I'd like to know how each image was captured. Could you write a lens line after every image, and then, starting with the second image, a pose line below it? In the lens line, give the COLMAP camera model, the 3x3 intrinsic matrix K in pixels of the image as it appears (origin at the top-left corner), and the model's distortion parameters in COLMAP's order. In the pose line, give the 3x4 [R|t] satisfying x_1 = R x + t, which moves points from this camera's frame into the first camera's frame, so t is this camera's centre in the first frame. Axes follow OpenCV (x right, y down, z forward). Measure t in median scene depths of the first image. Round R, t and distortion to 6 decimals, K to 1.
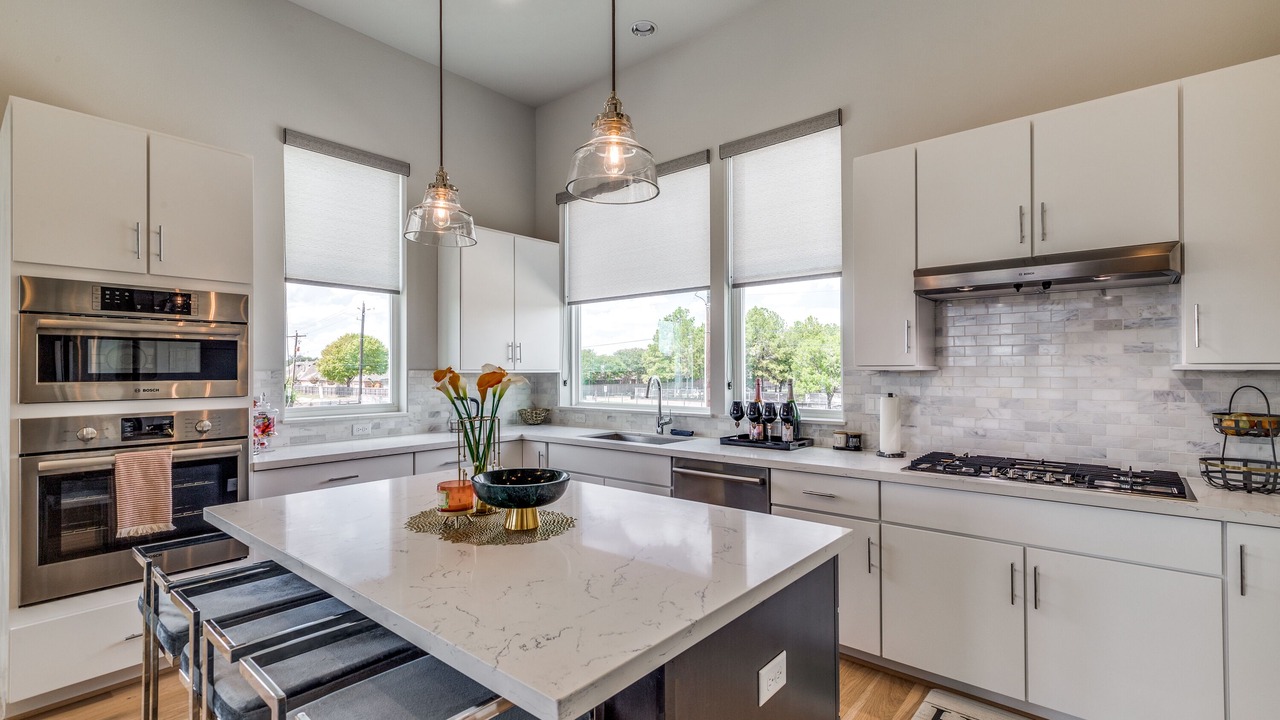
lens RADIAL K [[569.7, 0, 648.6], [0, 569.7, 362.9], [0, 0, 1]] dist [0.008636, 0.000233]
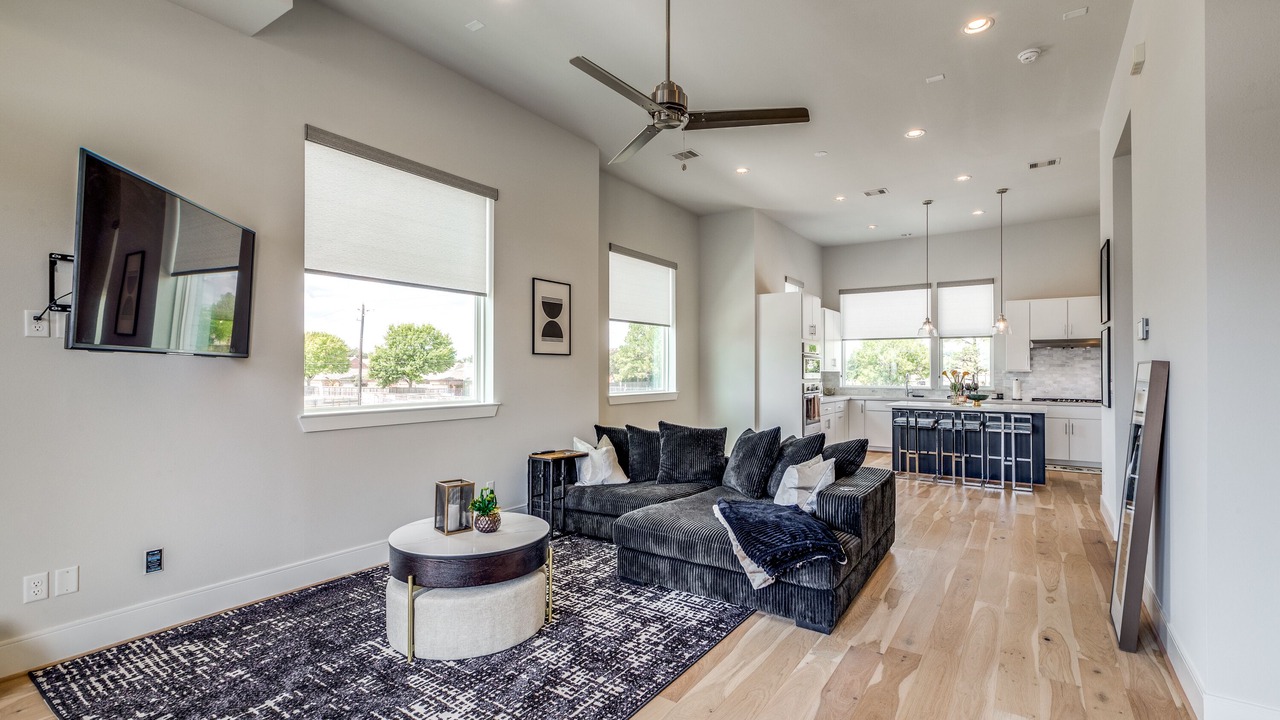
lens RADIAL K [[569.7, 0, 648.6], [0, 569.7, 362.9], [0, 0, 1]] dist [0.008636, 0.000233]
pose [[0.994610, 0.008006, 0.103375, -1.742996], [-0.007956, 0.999968, -0.000902, -0.013243], [-0.103379, 0.000074, 0.994642, -1.723525]]
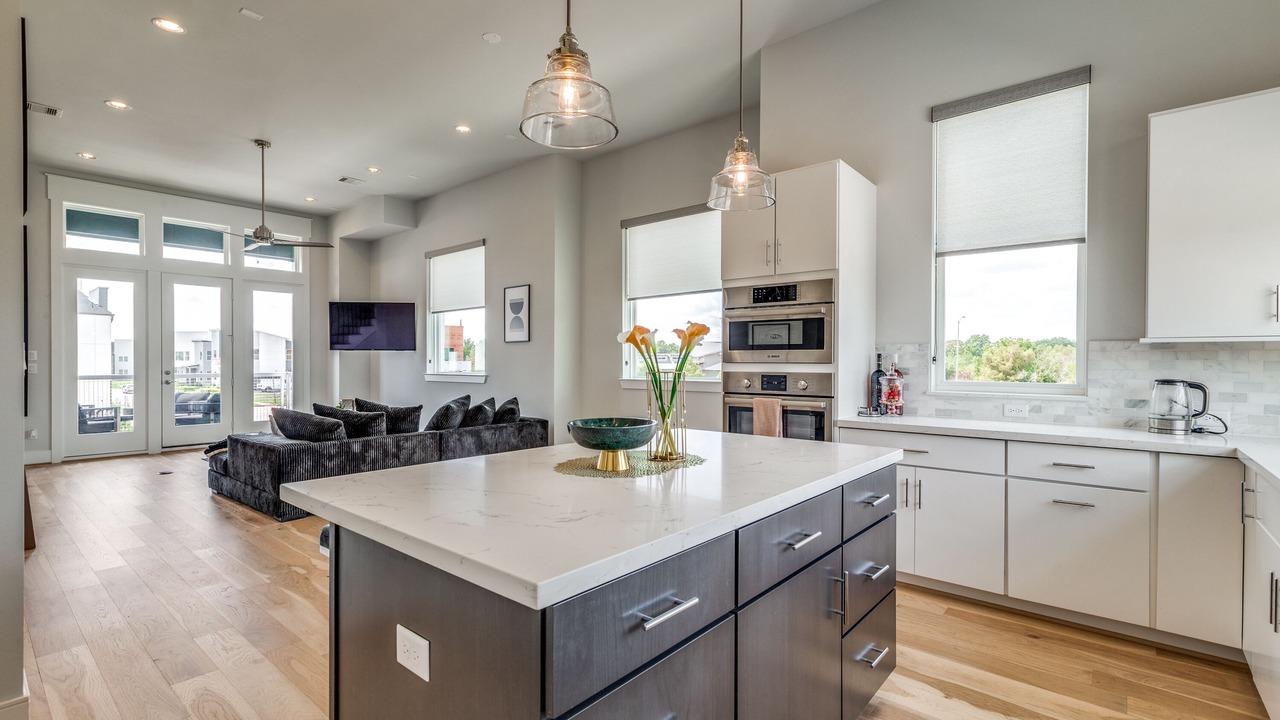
lens RADIAL K [[569.7, 0, 648.6], [0, 569.7, 362.9], [0, 0, 1]] dist [0.008636, 0.000233]
pose [[-0.000358, 0.003880, -0.999992, 0.448693], [0.010163, 0.999941, 0.003876, 0.044771], [0.999948, -0.010161, -0.000397, 0.564224]]
